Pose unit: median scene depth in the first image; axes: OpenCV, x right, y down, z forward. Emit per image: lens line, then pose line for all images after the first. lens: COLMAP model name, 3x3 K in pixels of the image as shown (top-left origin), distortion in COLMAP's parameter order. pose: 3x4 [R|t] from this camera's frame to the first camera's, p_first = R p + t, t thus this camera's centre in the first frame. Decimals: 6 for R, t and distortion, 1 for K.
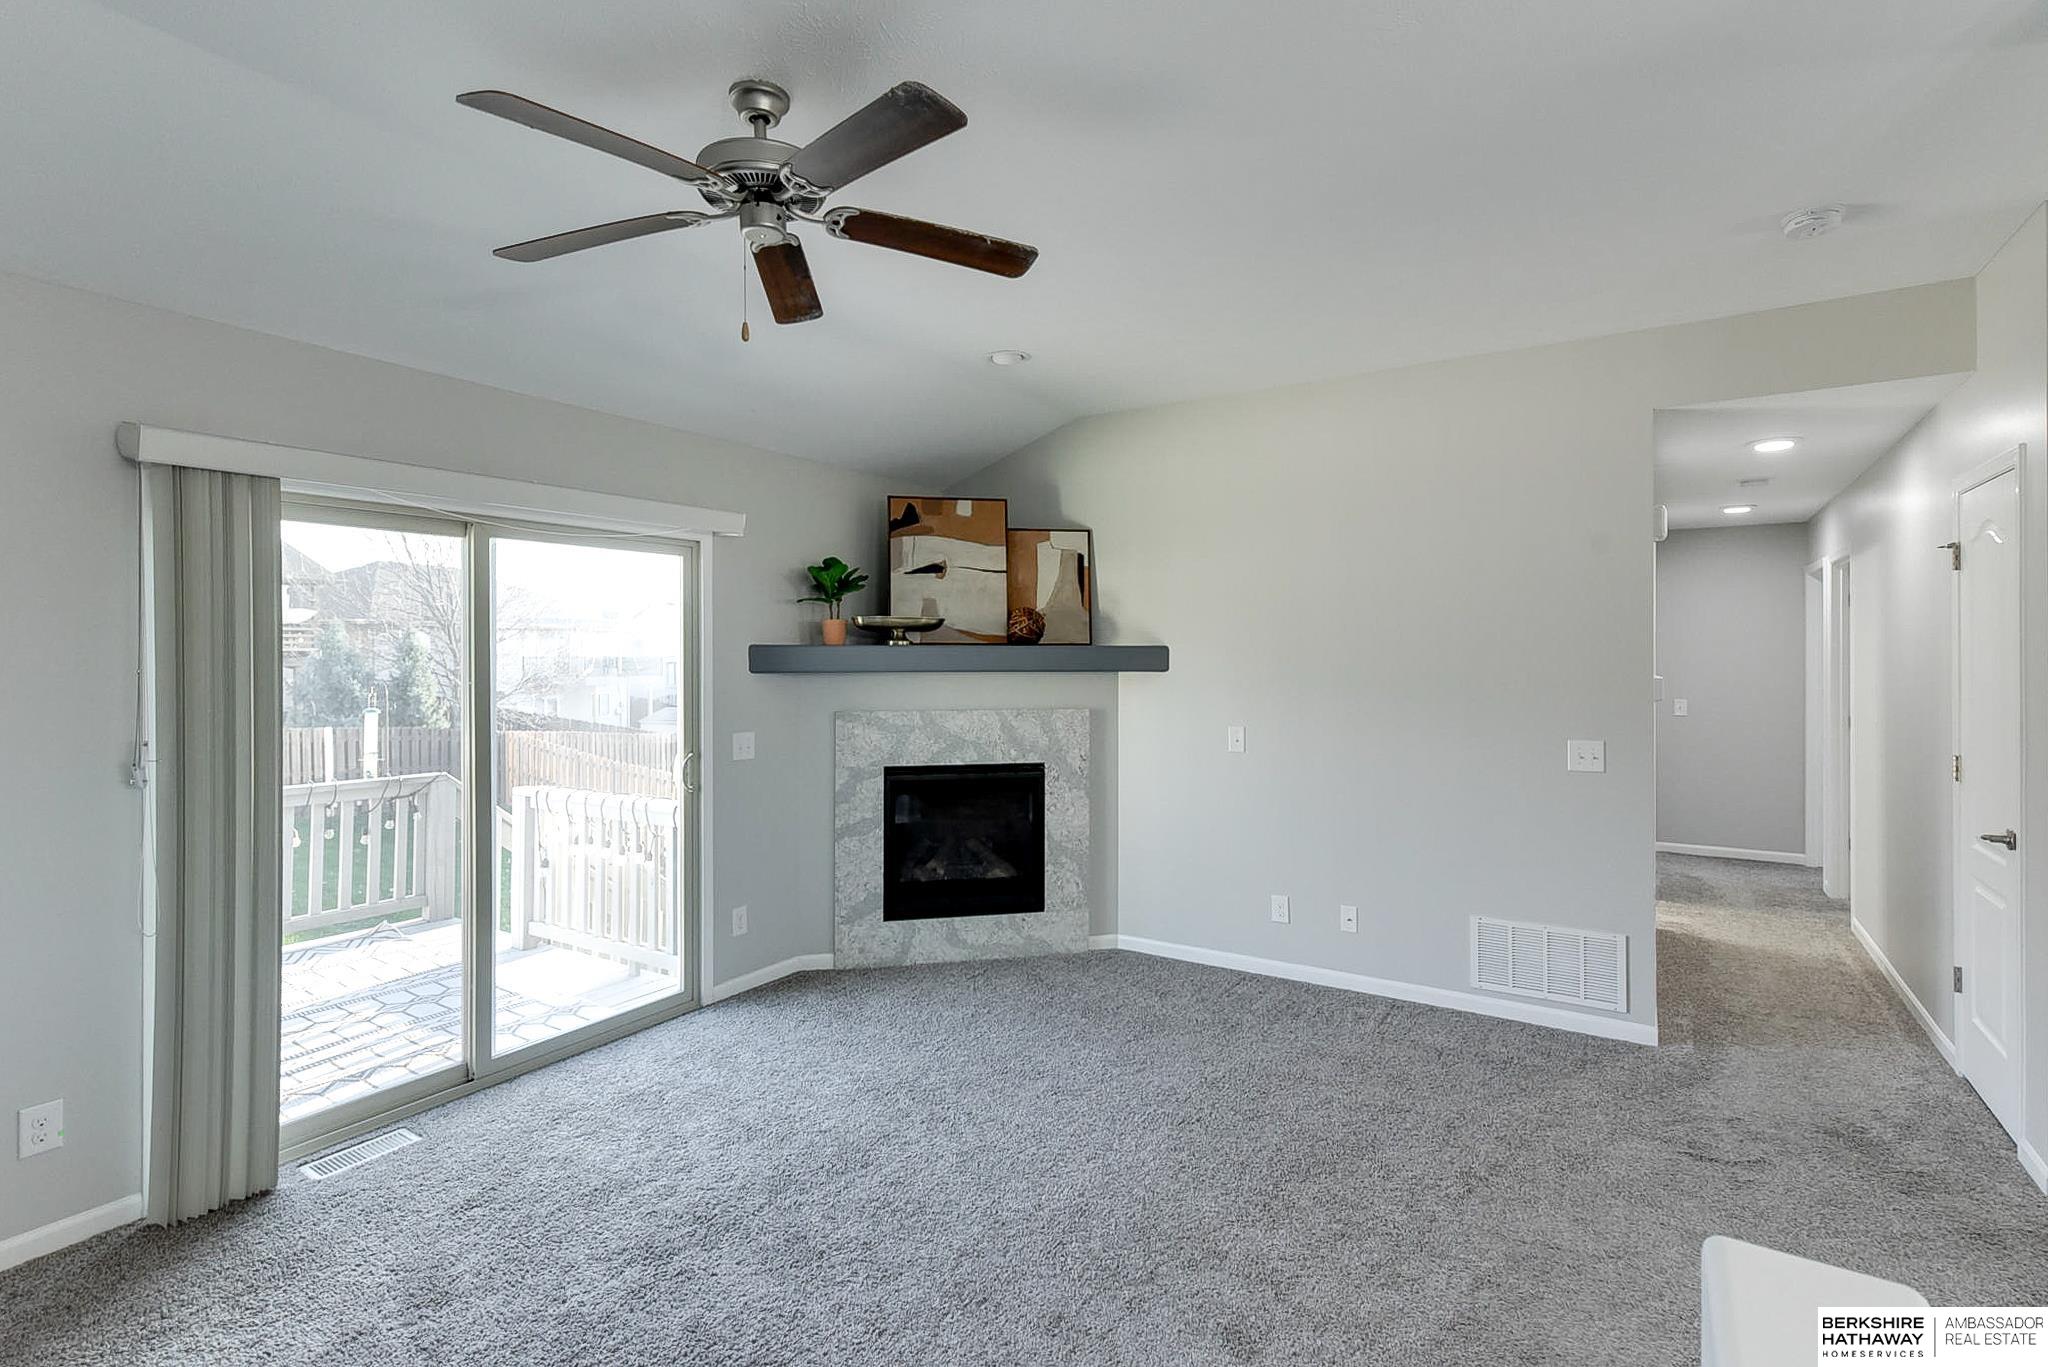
lens RADIAL K [[962.7, 0, 1019.1], [0, 962.7, 653.5], [0, 0, 1]] dist [0.004416, -0.000869]
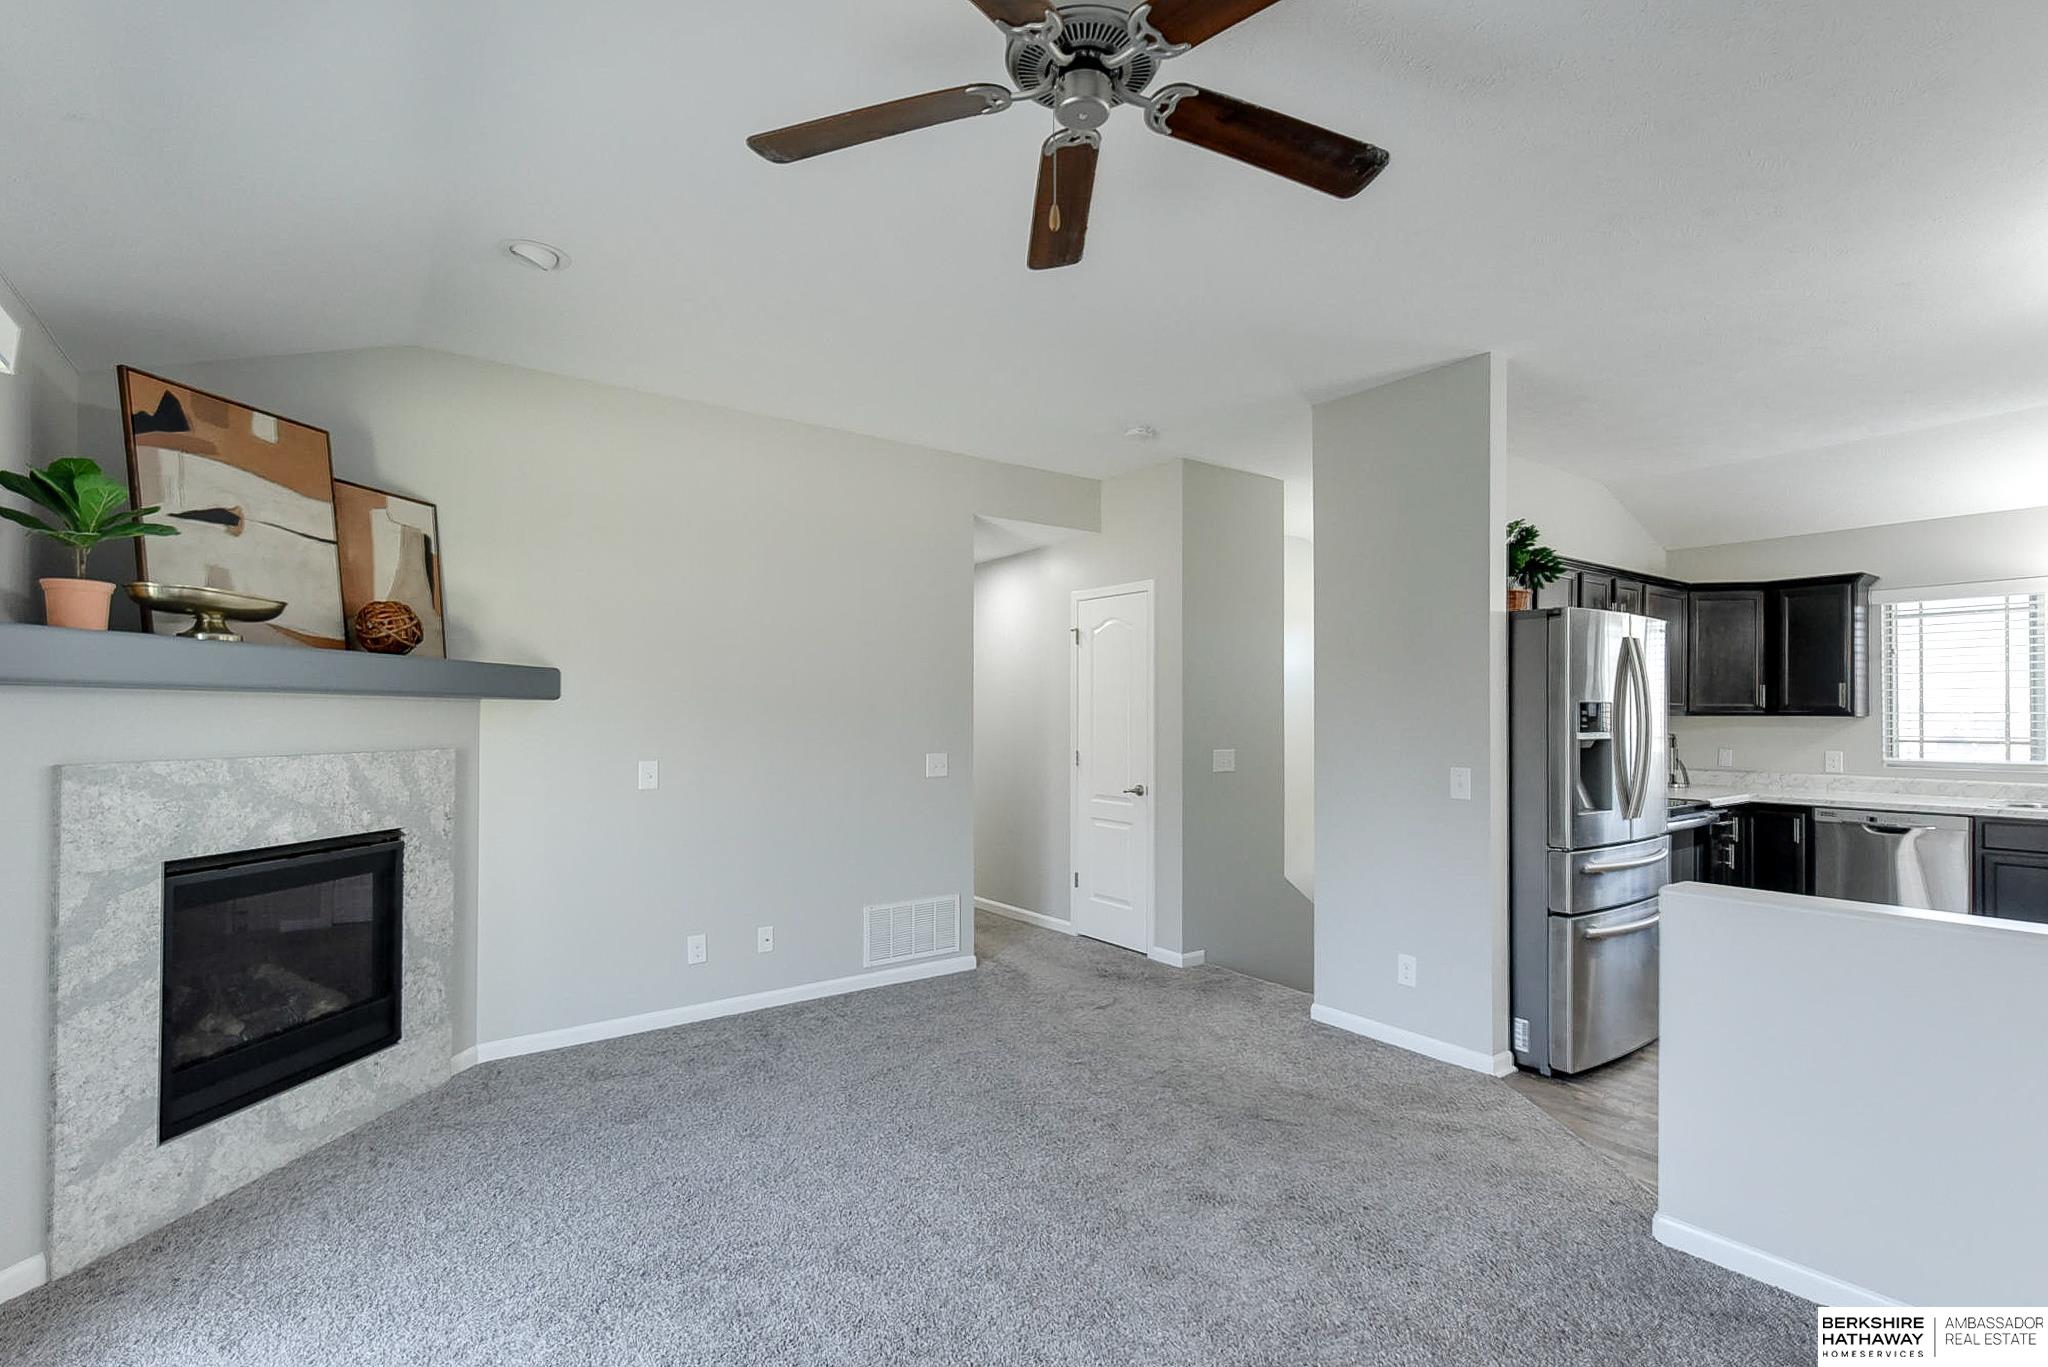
lens RADIAL K [[938.9, 0, 1028.8], [0, 938.9, 706.9], [0, 0, 1]] dist [-0.000392, -0.001551]
pose [[0.353592, 0.010944, 0.935336, -0.461645], [-0.005647, 0.999938, -0.009565, 0.031290], [-0.935383, -0.001900, 0.353632, 0.349091]]
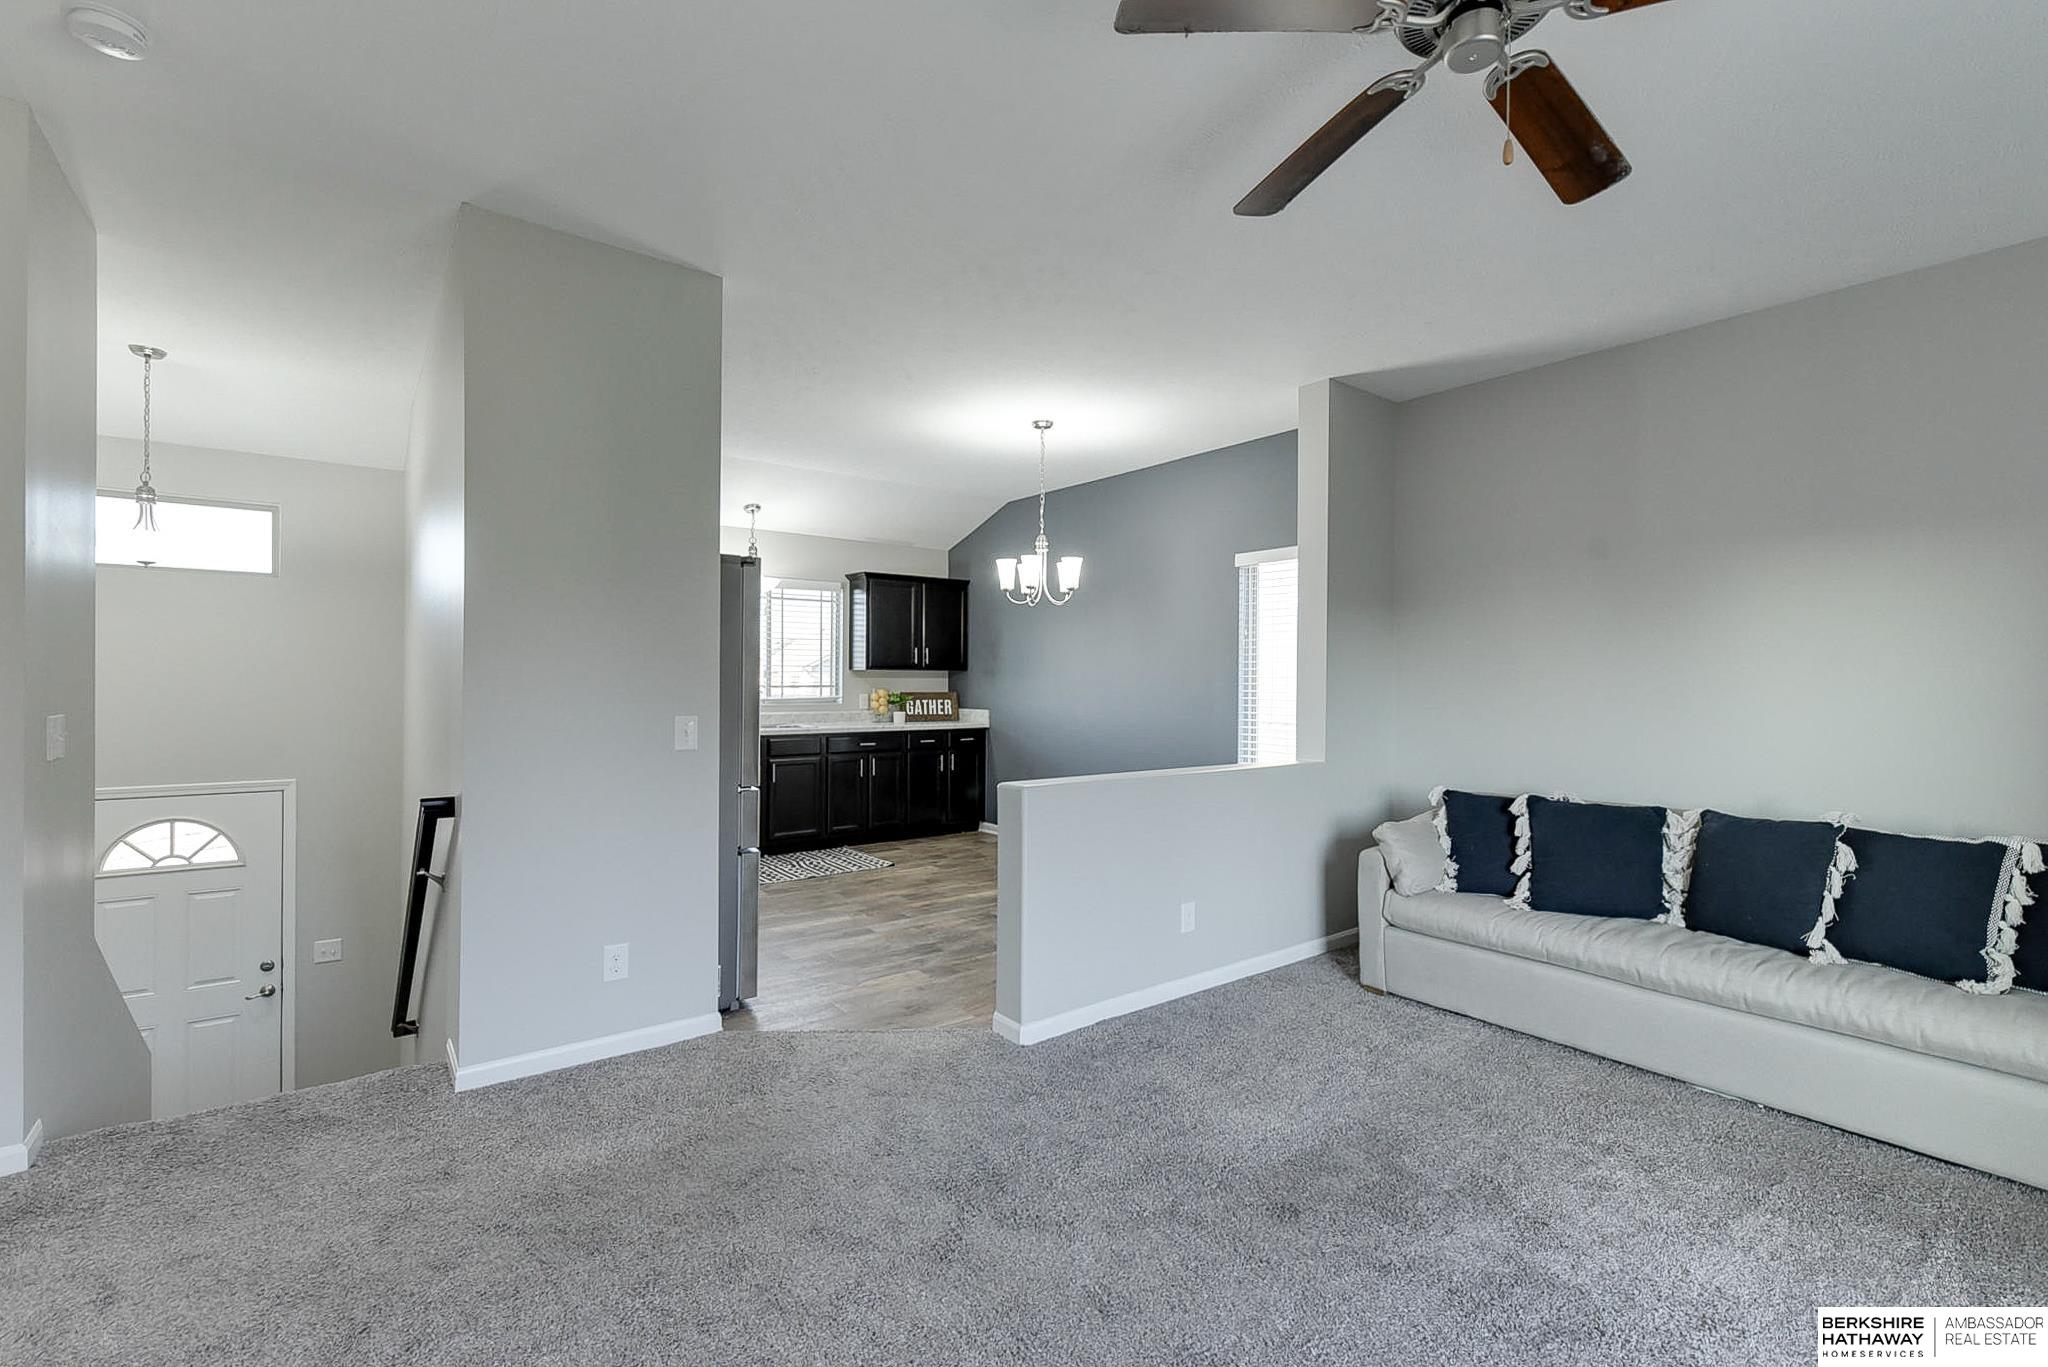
lens RADIAL K [[893.0, 0, 1019.1], [0, 893.0, 684.5], [0, 0, 1]] dist [0.000350, -0.000925]
pose [[-0.941733, -0.009052, 0.336239, -0.073161], [-0.008586, 0.999959, 0.002870, 0.044726], [-0.336251, -0.000184, -0.941772, 0.839642]]
